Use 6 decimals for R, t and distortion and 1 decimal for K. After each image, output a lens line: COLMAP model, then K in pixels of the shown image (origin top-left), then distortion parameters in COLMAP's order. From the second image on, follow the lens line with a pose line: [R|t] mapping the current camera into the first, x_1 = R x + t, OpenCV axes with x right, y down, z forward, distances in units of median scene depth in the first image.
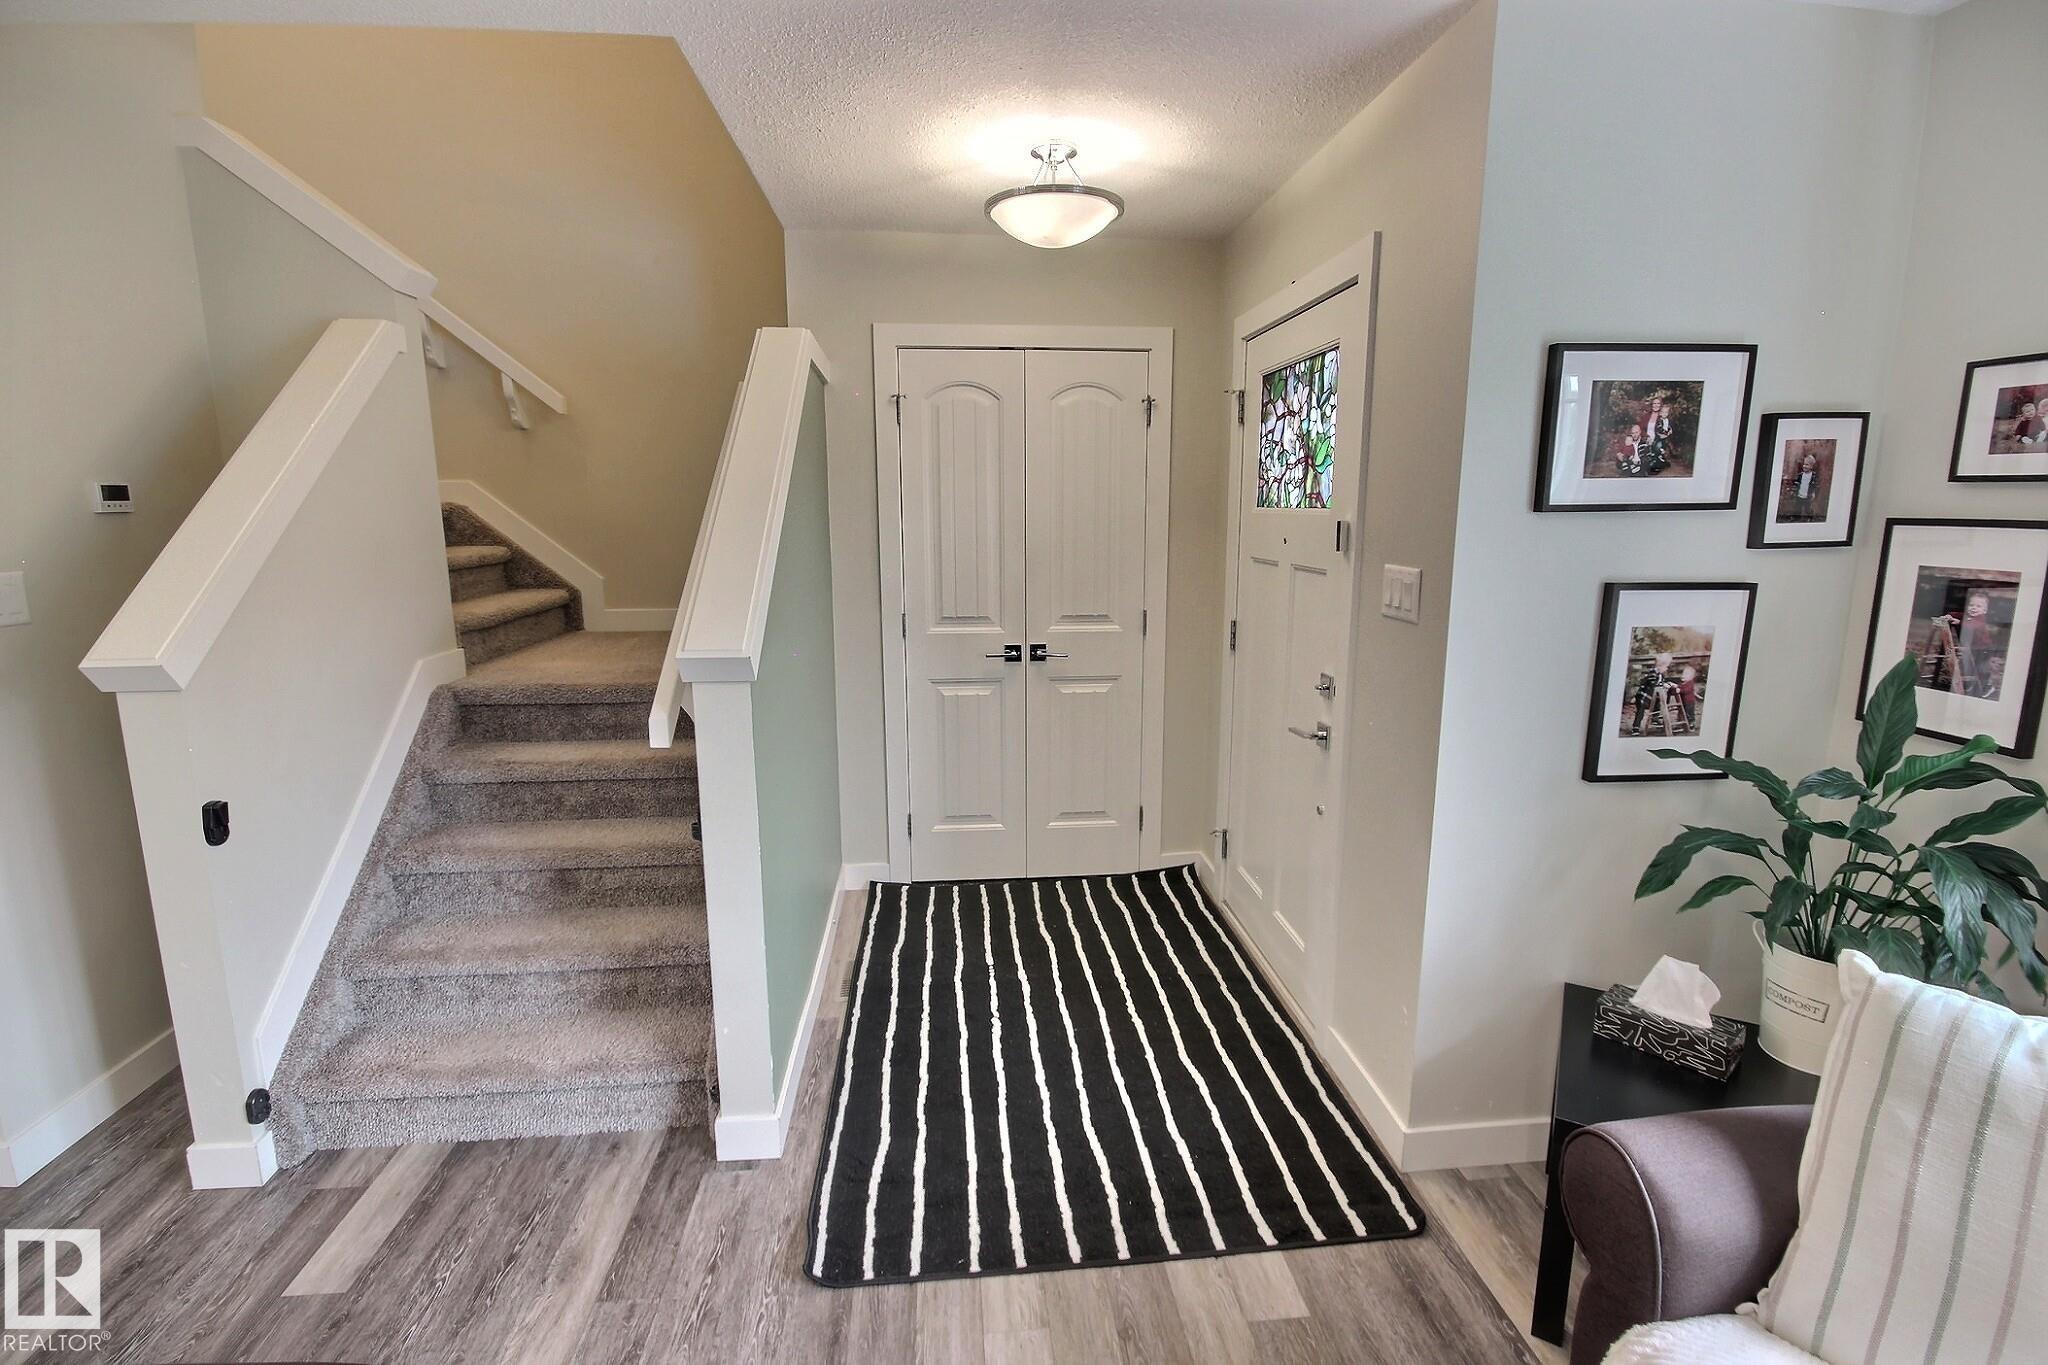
lens RADIAL K [[948.4, 0, 1026.7], [0, 948.4, 683.0], [0, 0, 1]] dist [-0.000152, -0.000712]
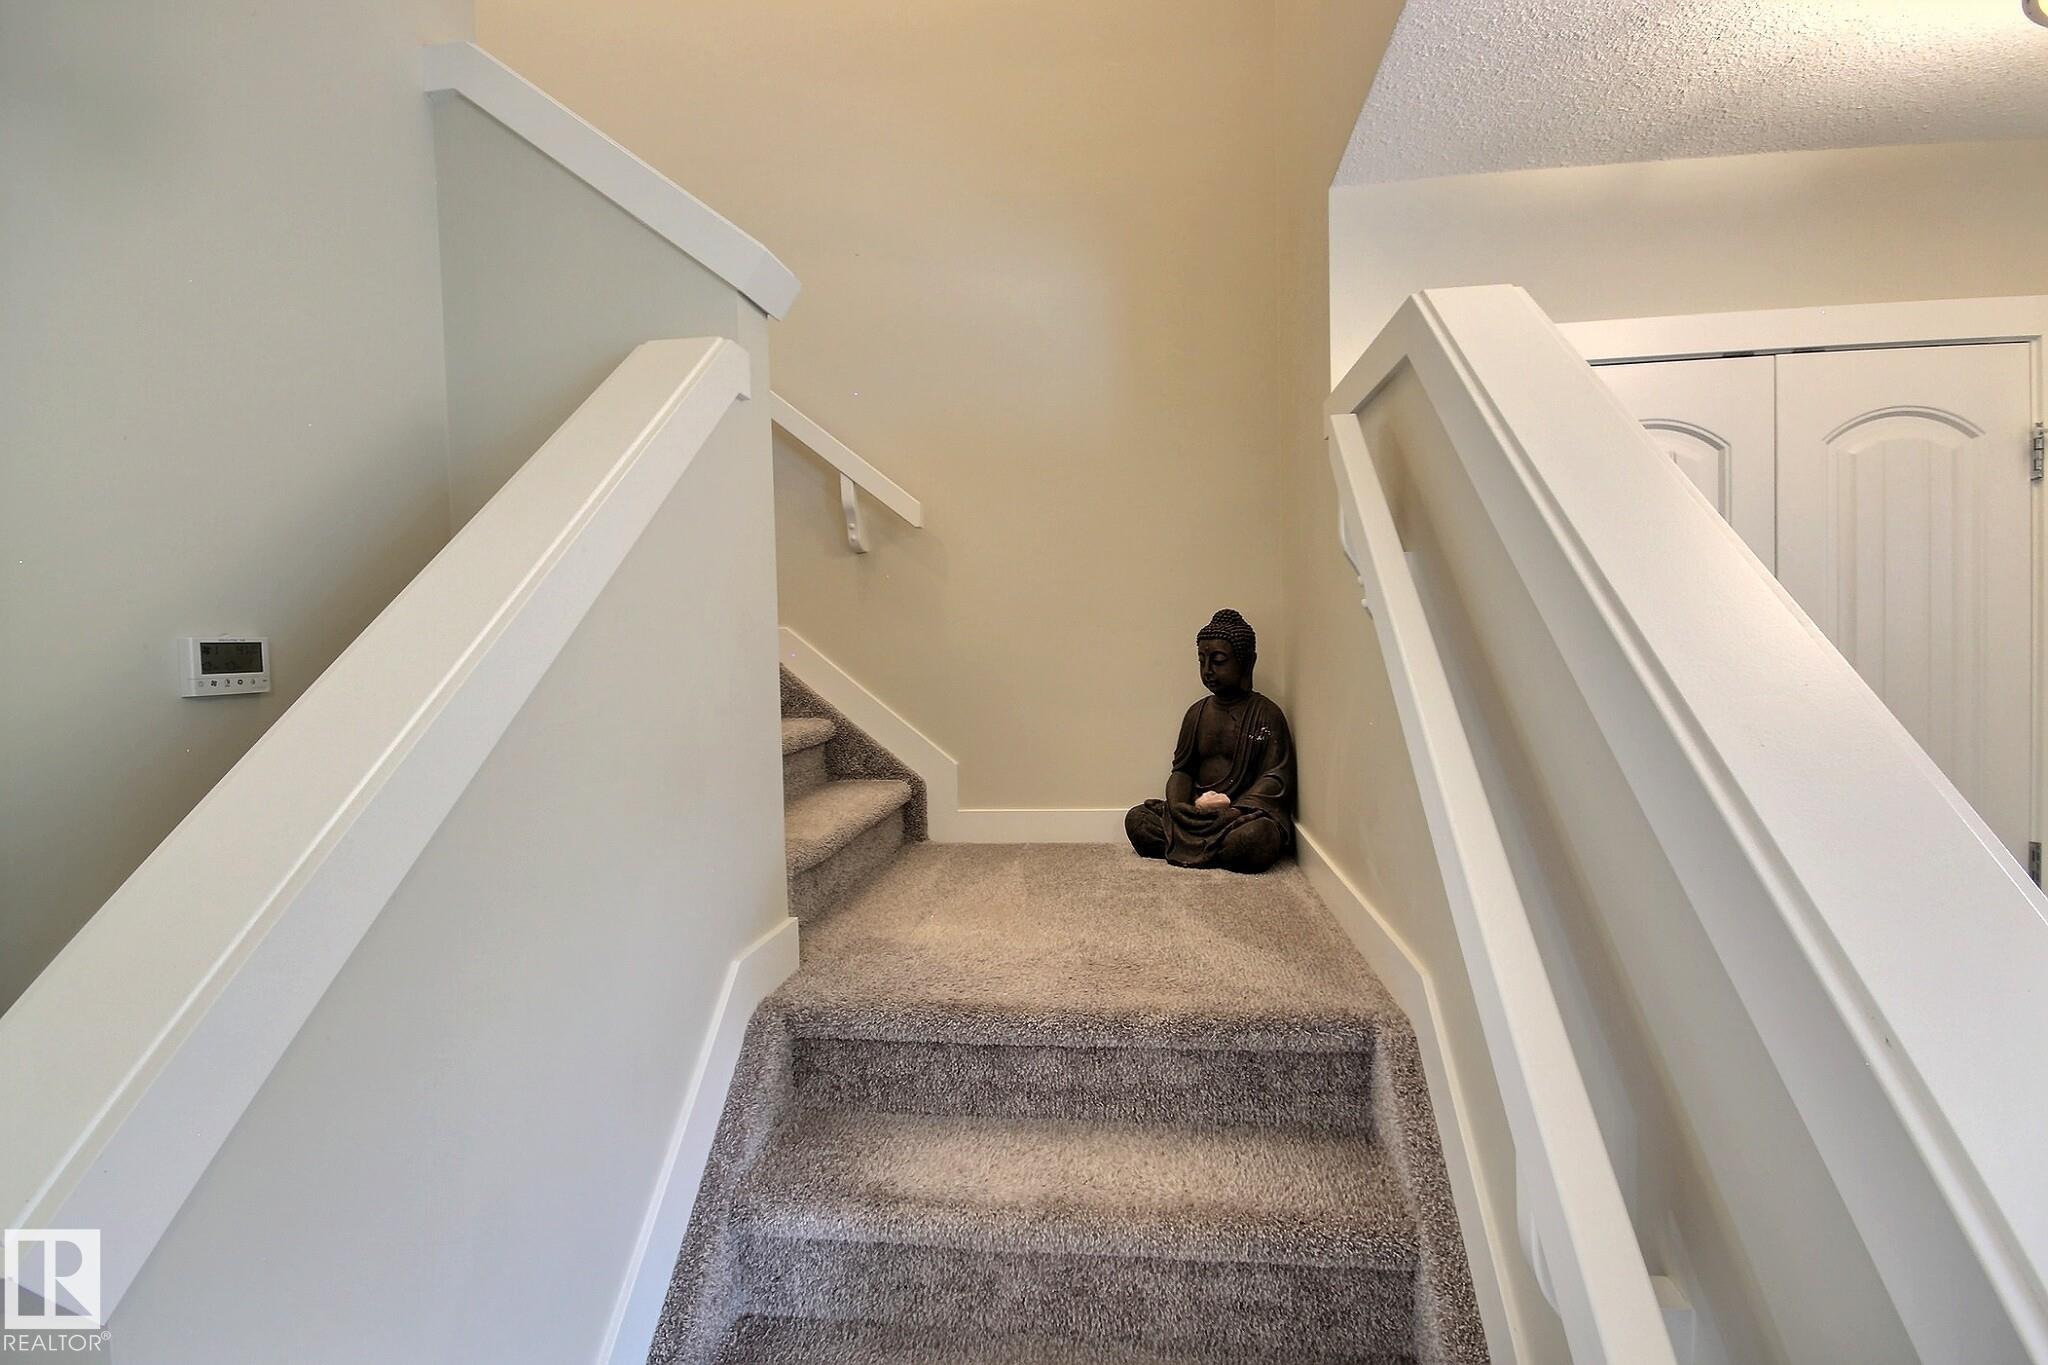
lens RADIAL K [[948.4, 0, 1025.7], [0, 948.4, 680.0], [0, 0, 1]] dist [-0.000152, -0.000712]
pose [[0.976675, -0.015870, -0.214134, -0.310546], [-0.016391, 0.988845, -0.148047, -0.085340], [0.214095, 0.148103, 0.965520, 0.427089]]
